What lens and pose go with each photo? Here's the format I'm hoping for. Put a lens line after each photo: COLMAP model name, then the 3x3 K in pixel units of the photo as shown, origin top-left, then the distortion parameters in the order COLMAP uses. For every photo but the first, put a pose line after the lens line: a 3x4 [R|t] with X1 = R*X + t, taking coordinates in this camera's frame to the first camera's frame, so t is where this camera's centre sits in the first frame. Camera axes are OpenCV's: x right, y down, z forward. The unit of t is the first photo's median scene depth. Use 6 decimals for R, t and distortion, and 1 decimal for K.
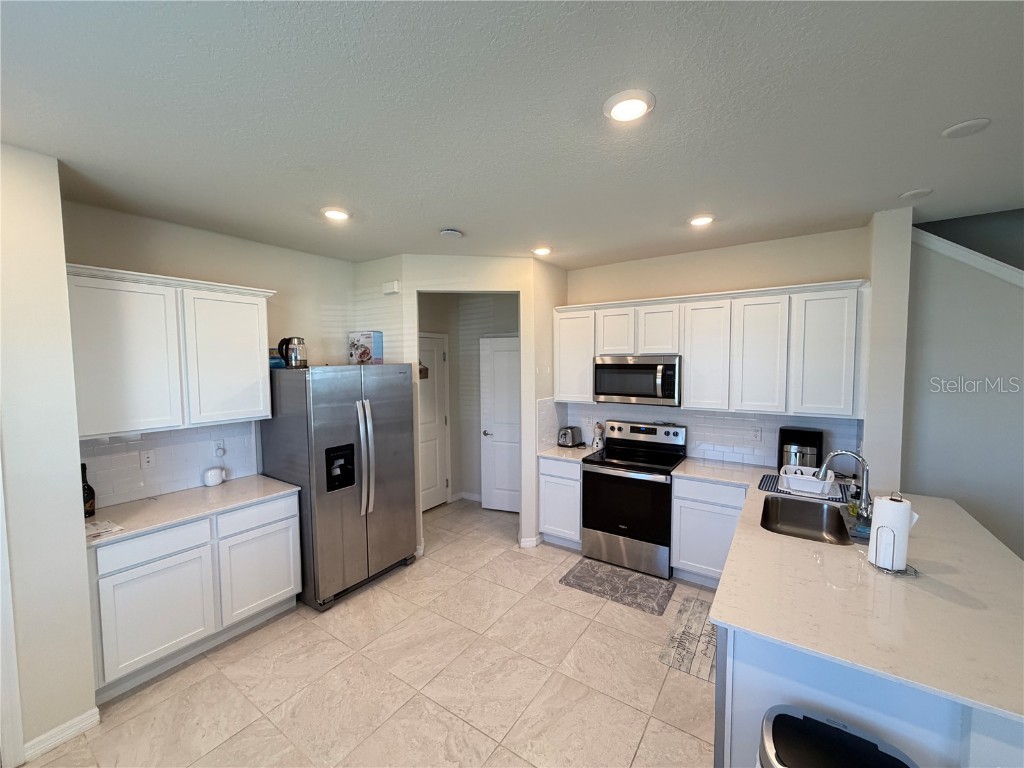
lens RADIAL K [[408.5, 0, 511.7], [0, 408.5, 385.1], [0, 0, 1]] dist [-0.001093, 0.000193]
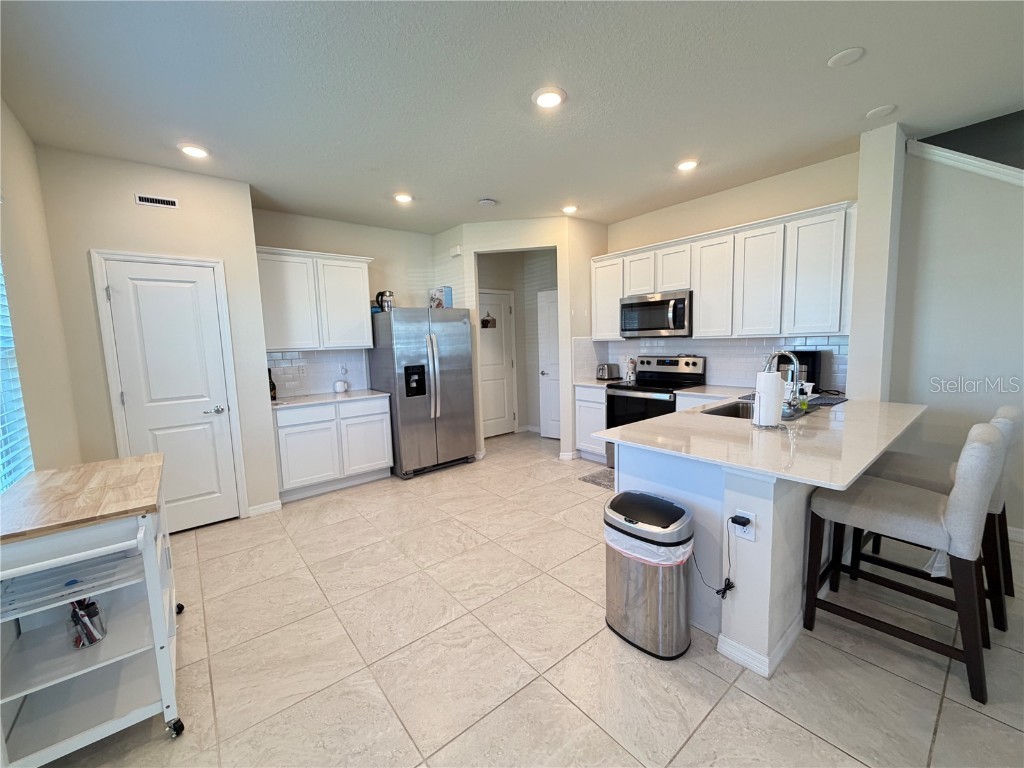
lens RADIAL K [[408.5, 0, 511.7], [0, 408.5, 383.9], [0, 0, 1]] dist [-0.001093, 0.000193]
pose [[0.959139, 0.007680, -0.282830, 0.290642], [0.007816, 0.998531, 0.053621, 0.133820], [0.282826, -0.053641, 0.957670, -0.251149]]
